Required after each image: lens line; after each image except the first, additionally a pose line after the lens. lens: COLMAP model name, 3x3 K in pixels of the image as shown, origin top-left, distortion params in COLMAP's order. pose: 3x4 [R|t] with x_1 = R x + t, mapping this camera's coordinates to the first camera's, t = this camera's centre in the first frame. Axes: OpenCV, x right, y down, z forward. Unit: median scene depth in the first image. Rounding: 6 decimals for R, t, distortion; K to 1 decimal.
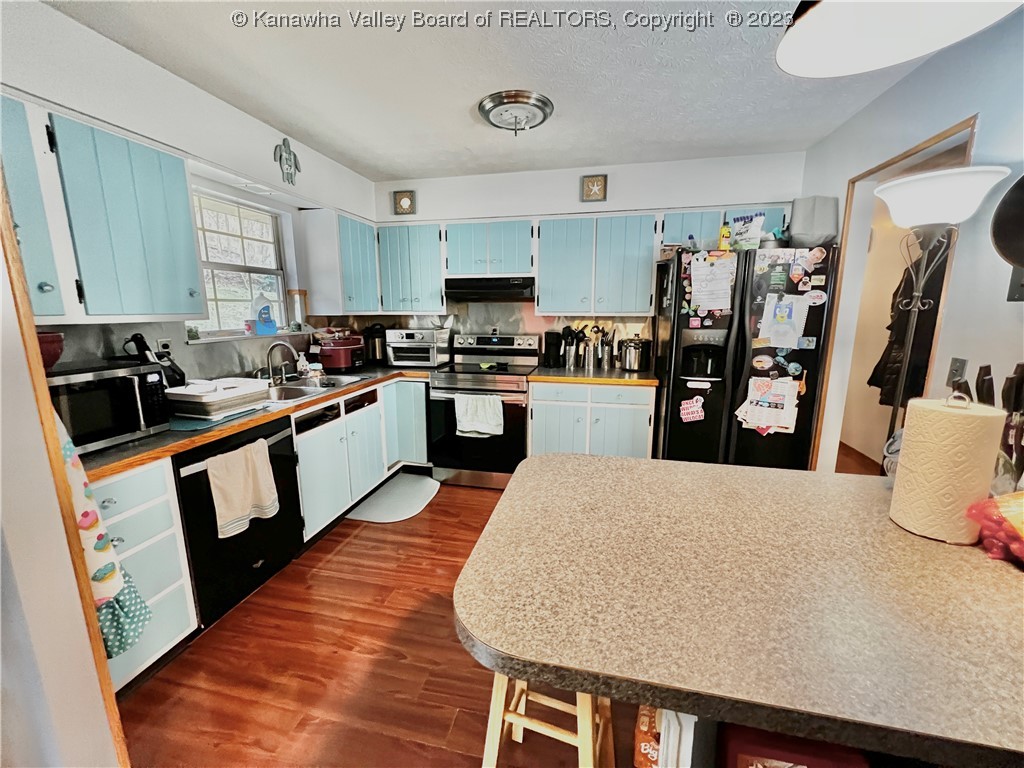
lens RADIAL K [[407.9, 0, 512.0], [0, 407.9, 384.0], [0, 0, 1]] dist [-0.000848, -0.000249]
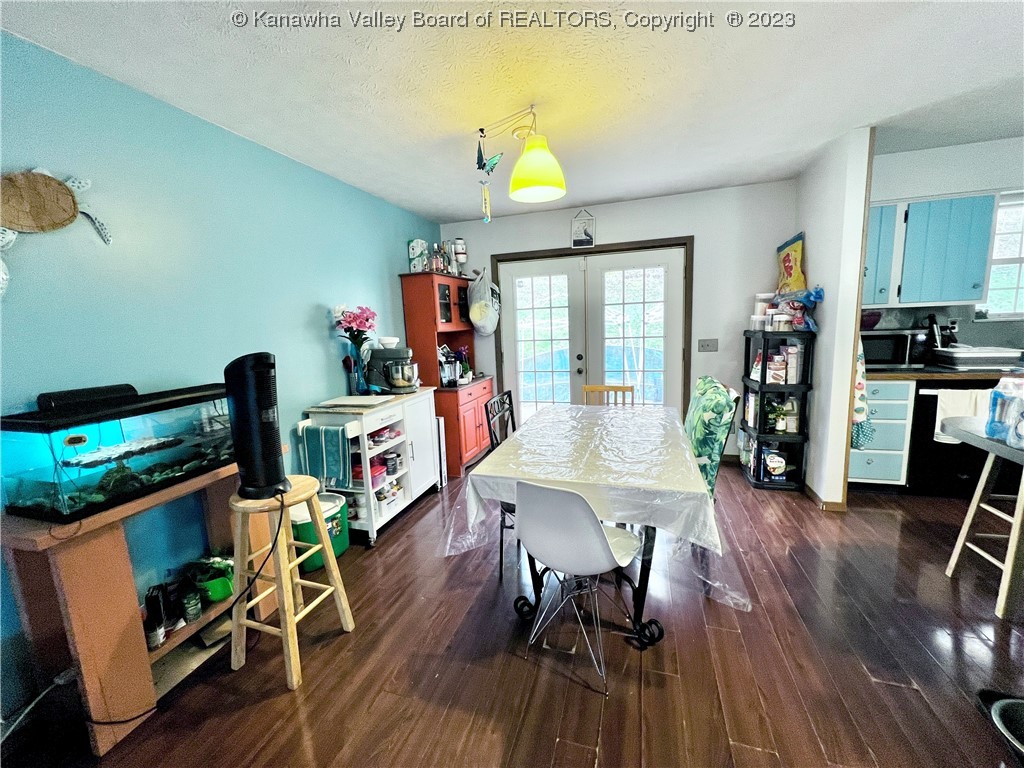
lens RADIAL K [[407.9, 0, 512.0], [0, 407.9, 384.0], [0, 0, 1]] dist [-0.000848, -0.000249]
pose [[-0.089002, 0.154061, -0.984045, 1.055315], [-0.137336, 0.976631, 0.165322, 0.135776], [0.986518, 0.149859, -0.065764, -0.614751]]
